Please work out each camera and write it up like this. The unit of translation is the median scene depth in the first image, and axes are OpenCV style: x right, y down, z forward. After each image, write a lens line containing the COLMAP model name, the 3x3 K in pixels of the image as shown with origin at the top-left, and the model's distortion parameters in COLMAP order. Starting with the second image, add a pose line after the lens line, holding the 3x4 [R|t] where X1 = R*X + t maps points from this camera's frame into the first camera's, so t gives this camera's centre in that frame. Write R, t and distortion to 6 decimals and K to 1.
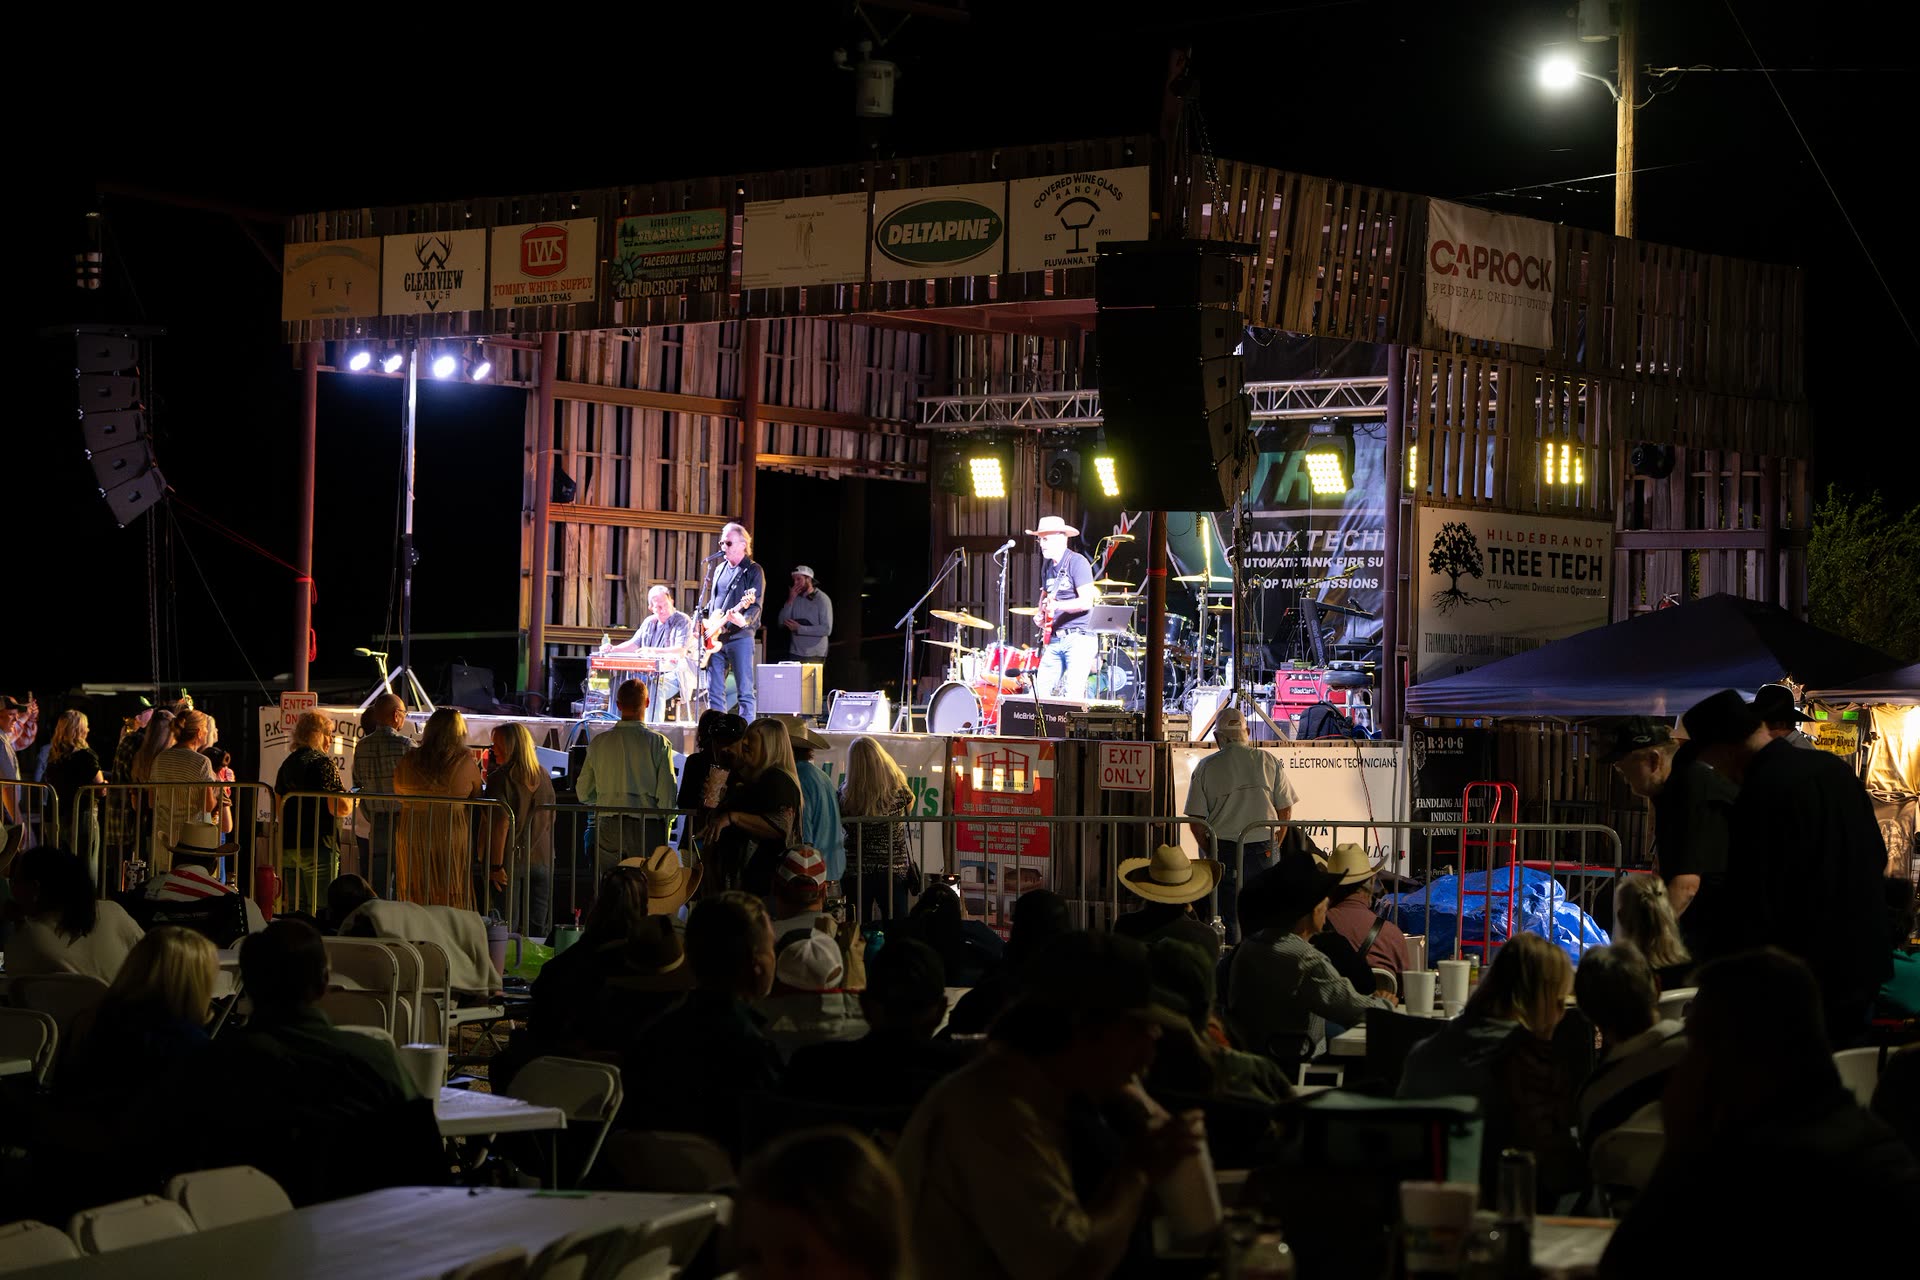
lens RADIAL K [[4624.1, 0, 960.0], [0, 4624.1, 640.0], [0, 0, 1]] dist [0.271062, -2.831934]
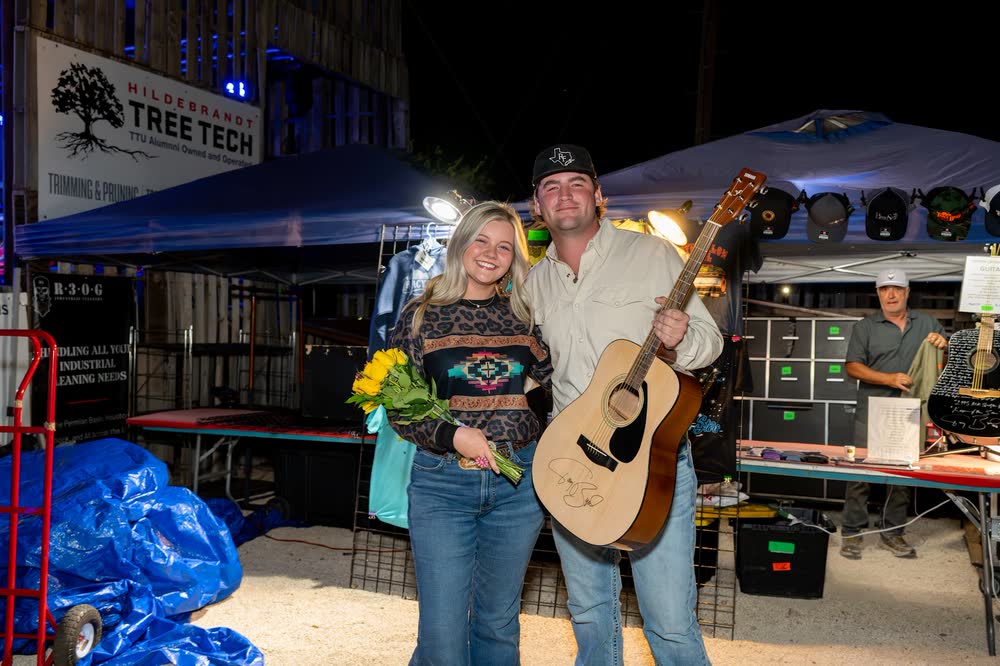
lens RADIAL K [[2408.4, 0, 500.0], [0, 2408.4, 333.0], [0, 0, 1]] dist [0.271062, -2.831934]
pose [[0.974490, -0.016319, 0.223838, 0.071007], [0.008627, 0.999340, 0.035297, 0.013051], [-0.224266, -0.032466, 0.973987, 0.445722]]
